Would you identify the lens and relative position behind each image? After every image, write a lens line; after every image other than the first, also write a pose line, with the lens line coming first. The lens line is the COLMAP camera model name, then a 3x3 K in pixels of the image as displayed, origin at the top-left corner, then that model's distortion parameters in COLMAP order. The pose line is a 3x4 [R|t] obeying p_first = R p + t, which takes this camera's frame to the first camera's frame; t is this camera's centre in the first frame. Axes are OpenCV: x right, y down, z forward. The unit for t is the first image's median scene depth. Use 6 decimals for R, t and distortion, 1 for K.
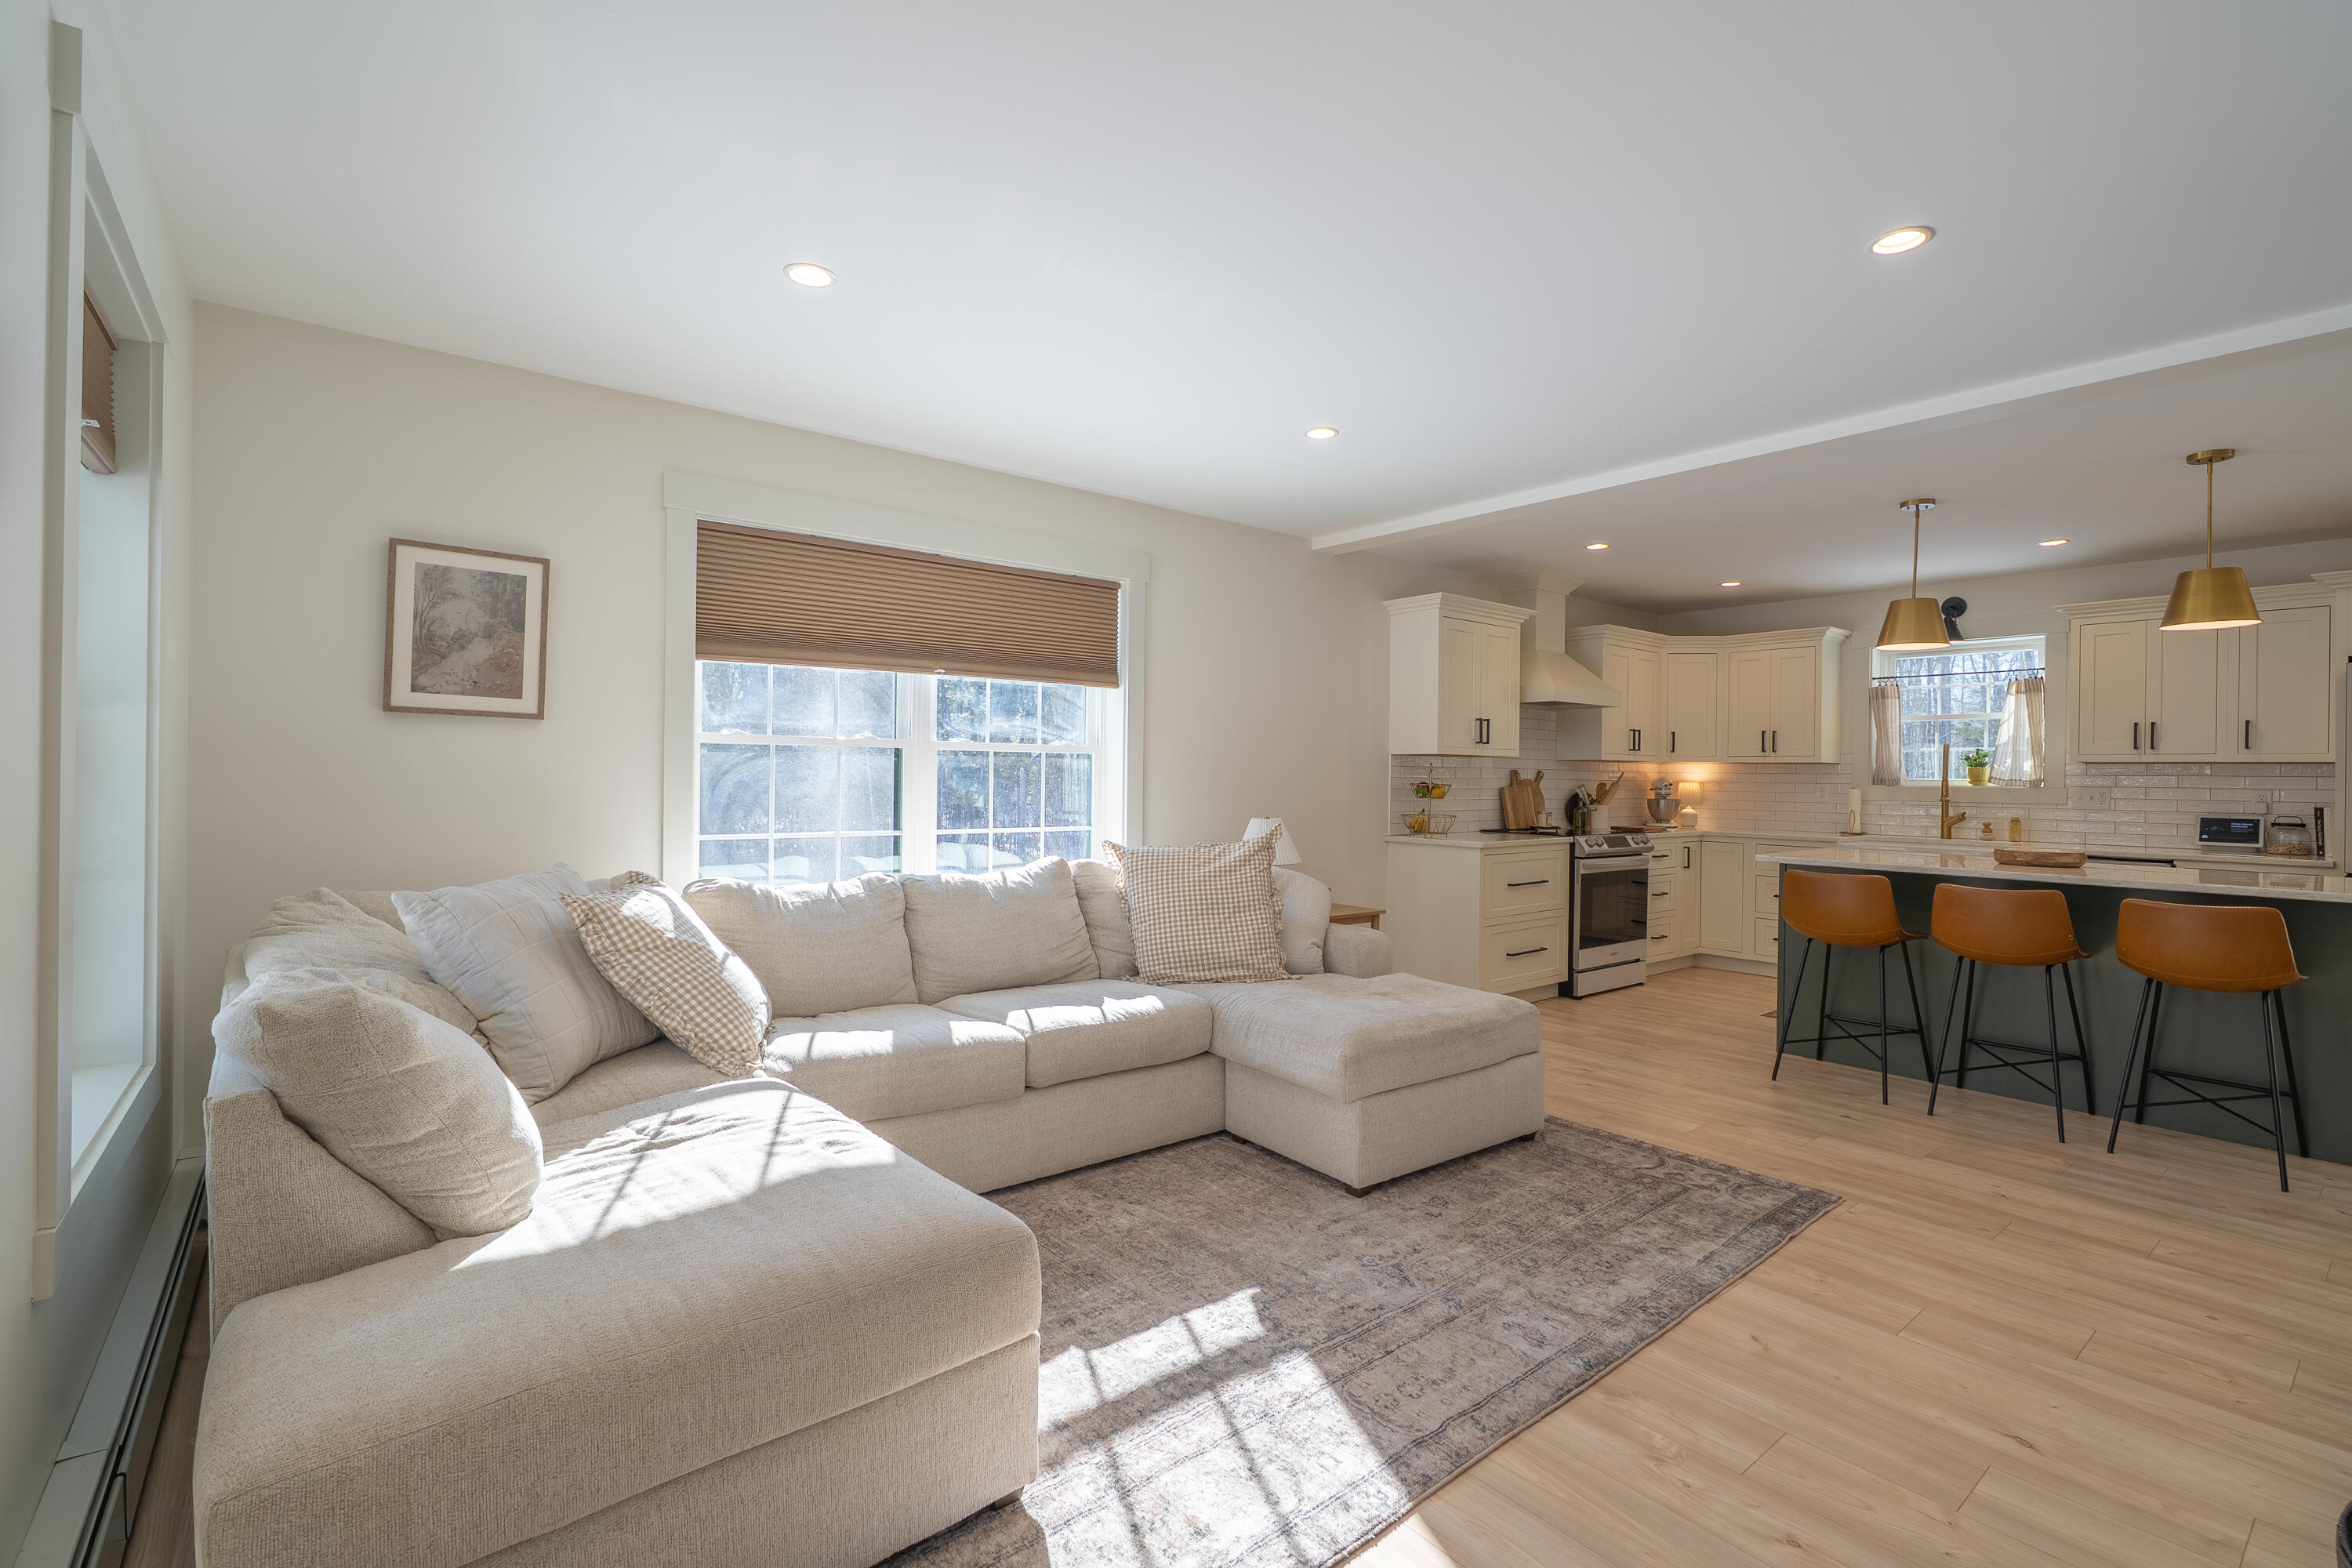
lens RADIAL K [[1051.0, 0, 1185.9], [0, 1051.0, 778.4], [0, 0, 1]] dist [-0.006659, 0.002792]
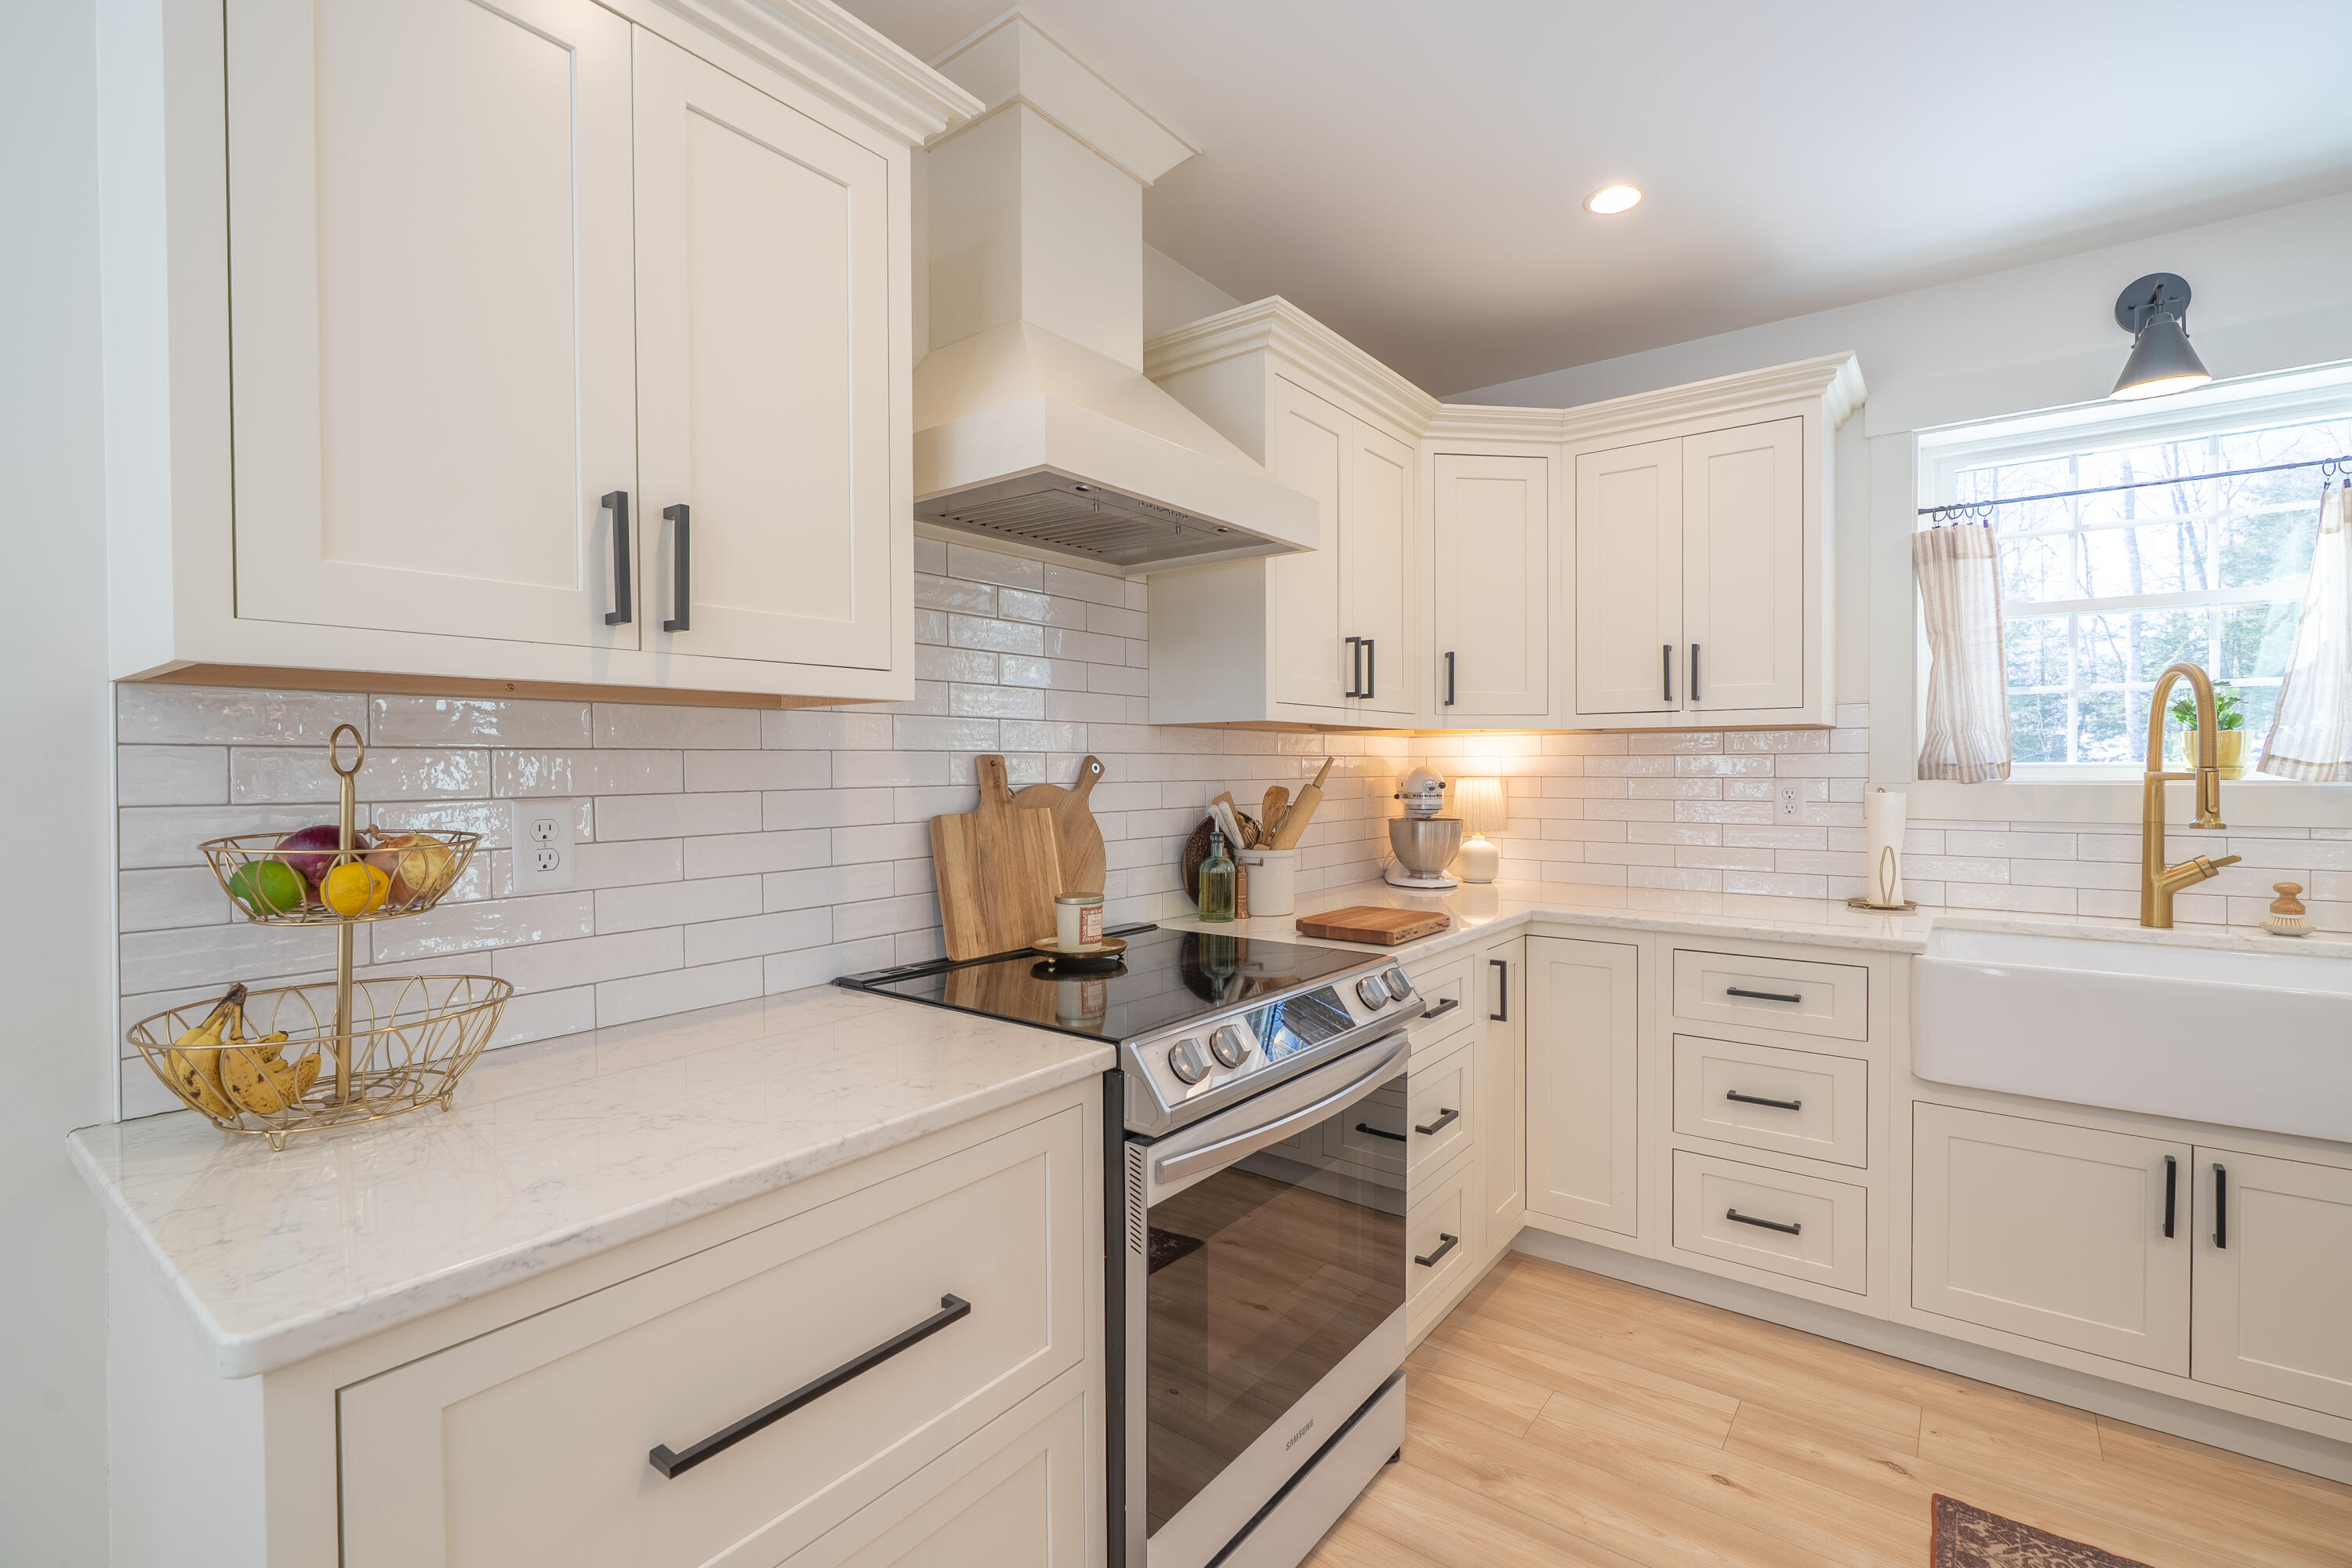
lens RADIAL K [[1051.0, 0, 1181.5], [0, 1051.0, 778.9], [0, 0, 1]] dist [-0.006659, 0.002792]
pose [[0.971778, -0.019841, 0.235061, 0.331361], [0.017165, 0.999763, 0.013428, -0.005101], [-0.235271, -0.009014, 0.971888, 0.777340]]
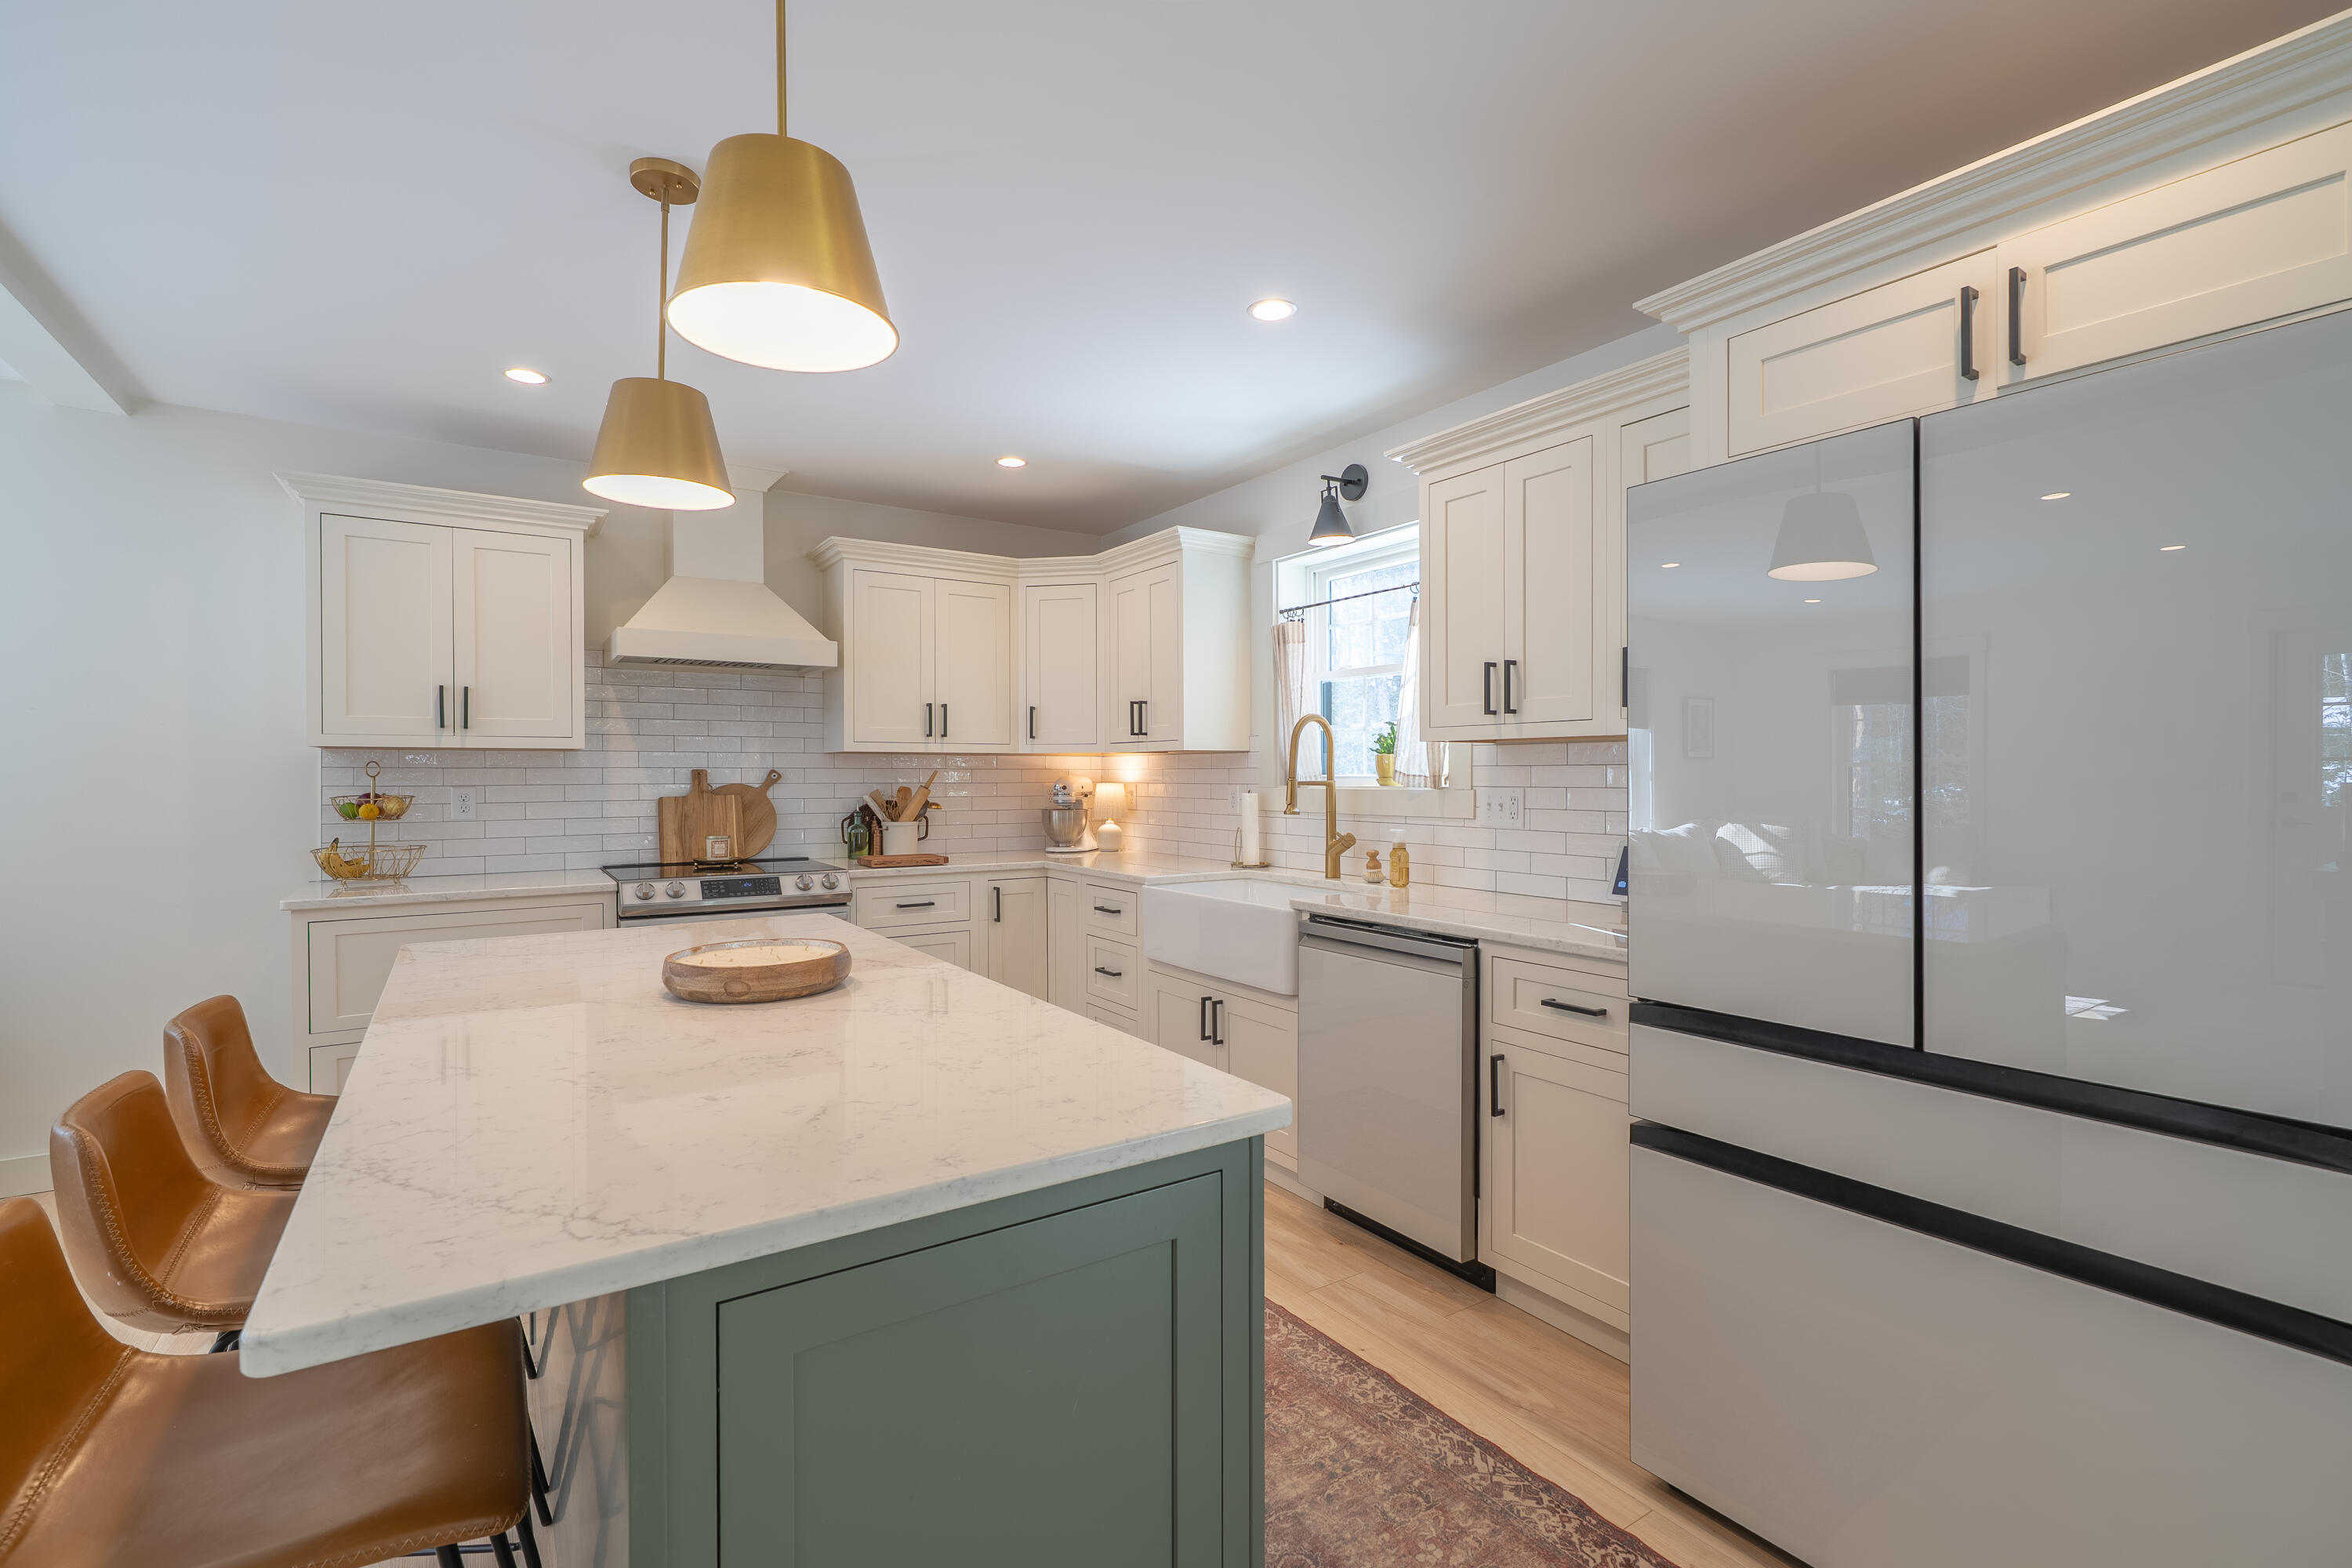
lens RADIAL K [[1051.0, 0, 1181.5], [0, 1051.0, 773.5], [0, 0, 1]] dist [-0.006659, 0.002792]
pose [[0.995674, -0.014101, -0.091841, 0.746441], [0.013737, 0.999895, -0.004603, 0.001260], [0.091896, 0.003321, 0.995763, 0.438460]]
